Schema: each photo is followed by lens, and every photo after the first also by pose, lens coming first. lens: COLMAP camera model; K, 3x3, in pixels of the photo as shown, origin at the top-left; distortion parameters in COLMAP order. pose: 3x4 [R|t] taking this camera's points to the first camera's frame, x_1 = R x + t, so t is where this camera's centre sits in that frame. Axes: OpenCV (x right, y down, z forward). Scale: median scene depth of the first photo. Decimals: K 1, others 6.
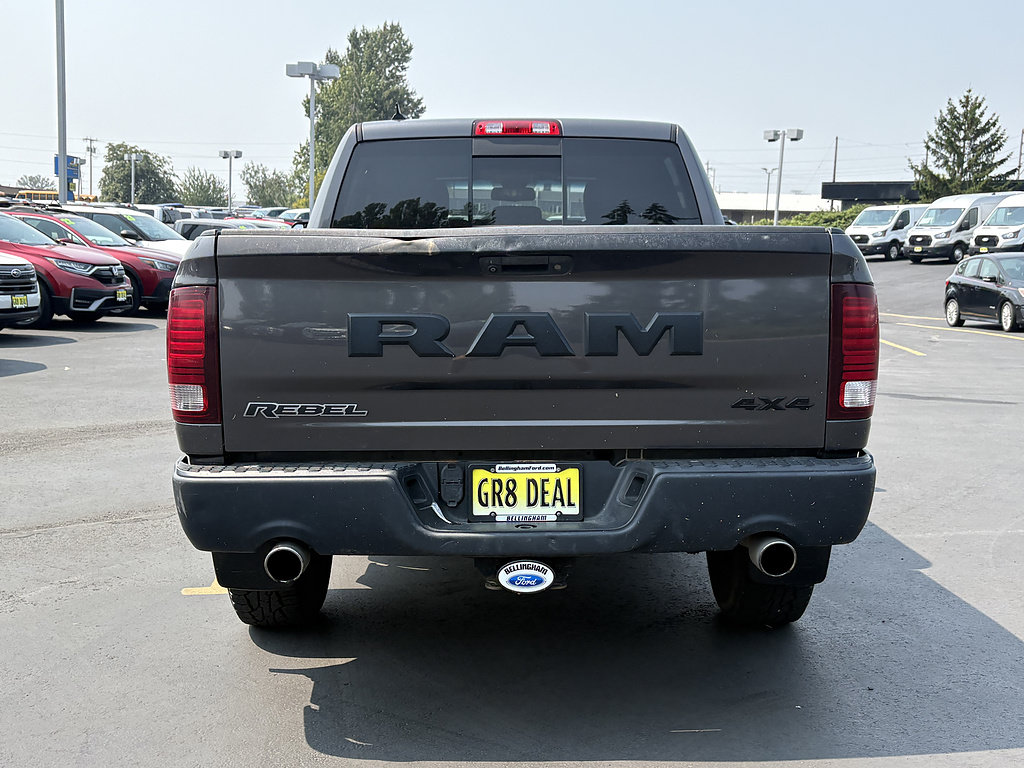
lens RADIAL K [[1143.5, 0, 536.3], [0, 1143.5, 384.1], [0, 0, 1]] dist [0.241002, -0.781025]
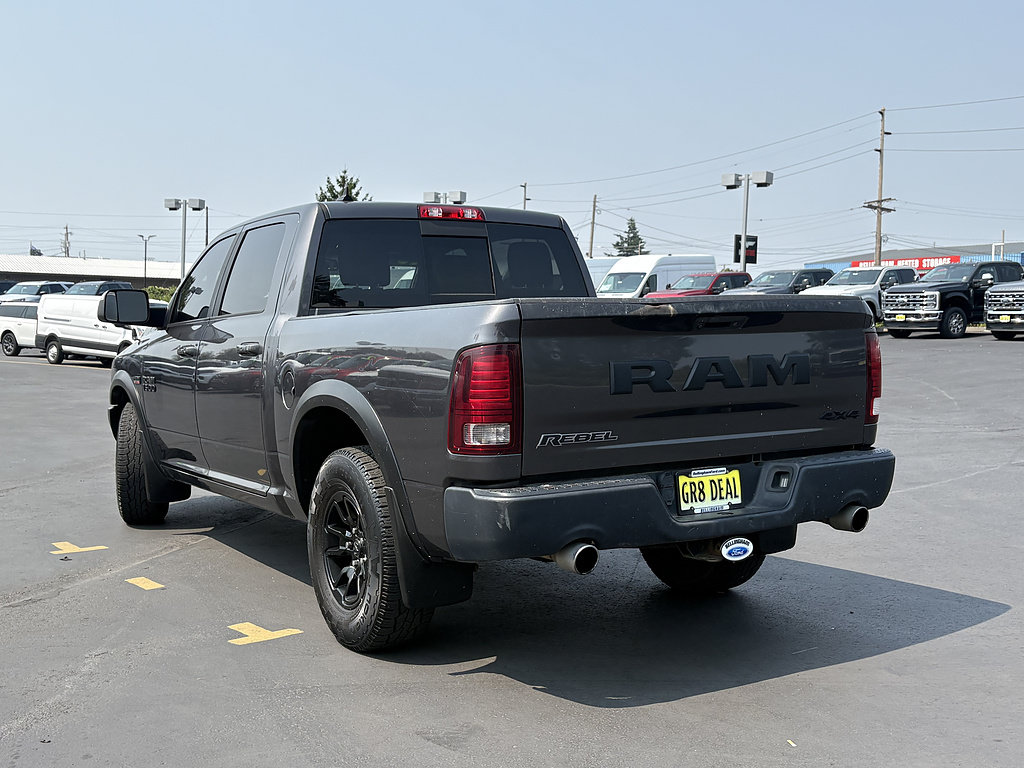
lens RADIAL K [[1143.5, 0, 536.3], [0, 1143.5, 384.1], [0, 0, 1]] dist [0.241002, -0.781025]
pose [[0.858008, -0.038236, 0.512211, -0.875617], [0.068162, 0.996882, -0.039764, 0.009801], [-0.509093, 0.069031, 0.857939, -0.069084]]
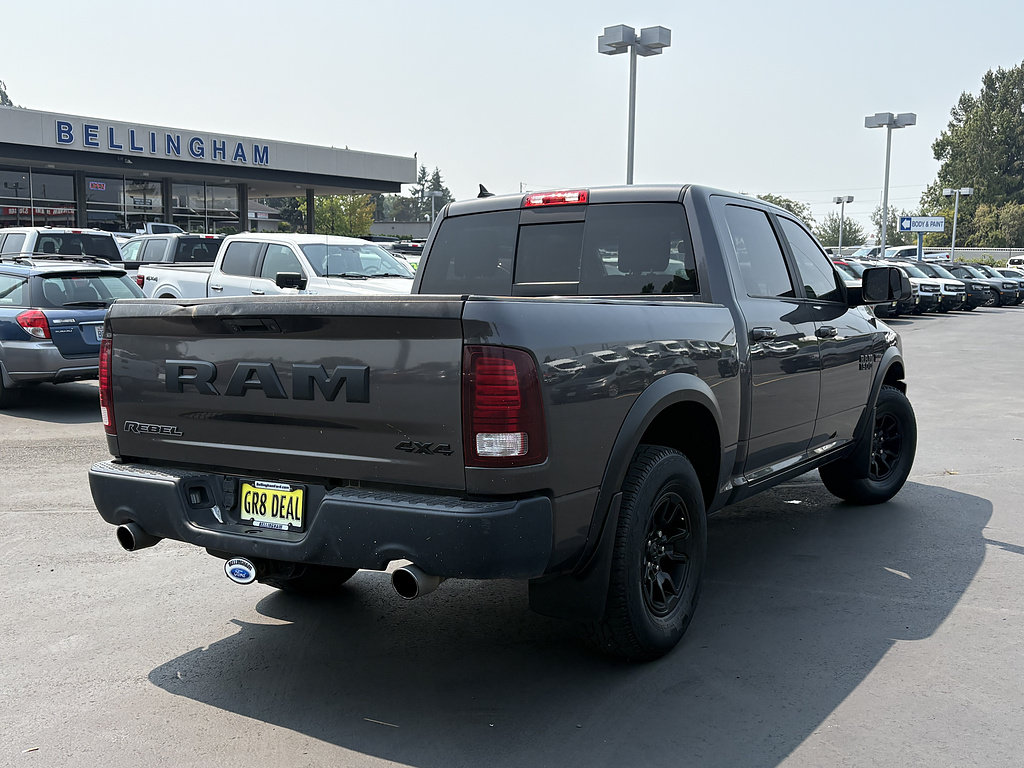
lens RADIAL K [[1053.5, 0, 534.6], [0, 1053.5, 369.3], [0, 0, 1]] dist [0.015853, 0.004128]
pose [[0.842436, 0.030643, -0.537925, 0.853444], [-0.049608, 0.998552, -0.020806, -0.044839], [0.536508, 0.044213, 0.842736, 0.171738]]
